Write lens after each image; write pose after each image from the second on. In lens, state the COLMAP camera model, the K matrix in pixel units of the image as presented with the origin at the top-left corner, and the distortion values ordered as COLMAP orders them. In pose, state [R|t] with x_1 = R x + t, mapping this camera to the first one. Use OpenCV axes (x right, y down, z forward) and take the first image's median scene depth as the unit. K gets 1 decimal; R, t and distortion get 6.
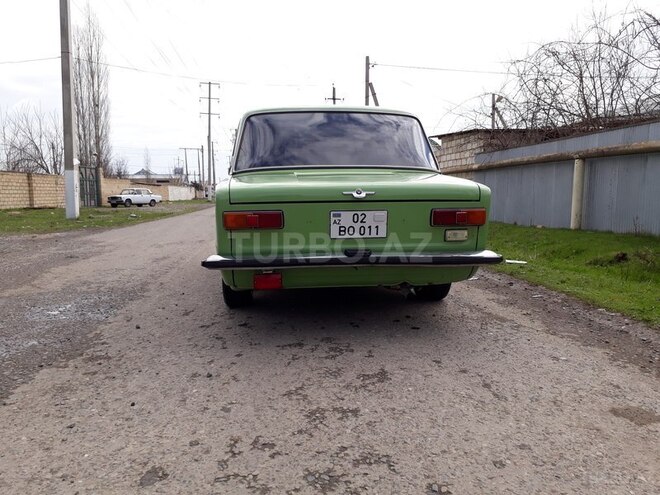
lens RADIAL K [[563.5, 0, 330.0], [0, 563.5, 247.5], [0, 0, 1]] dist [0.044573, 0.005128]
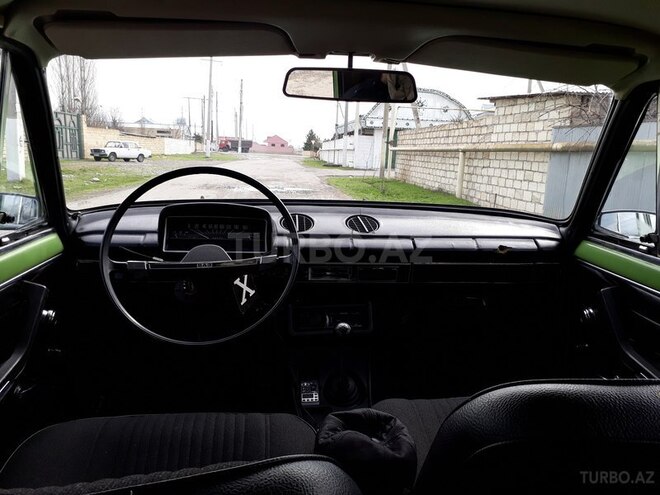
lens RADIAL K [[563.5, 0, 330.0], [0, 563.5, 247.5], [0, 0, 1]] dist [0.044573, 0.005128]
pose [[0.998699, 0.050663, -0.005779, -0.003285], [-0.050098, 0.996002, 0.073956, -0.019353], [0.009502, -0.073571, 0.997245, 0.100557]]
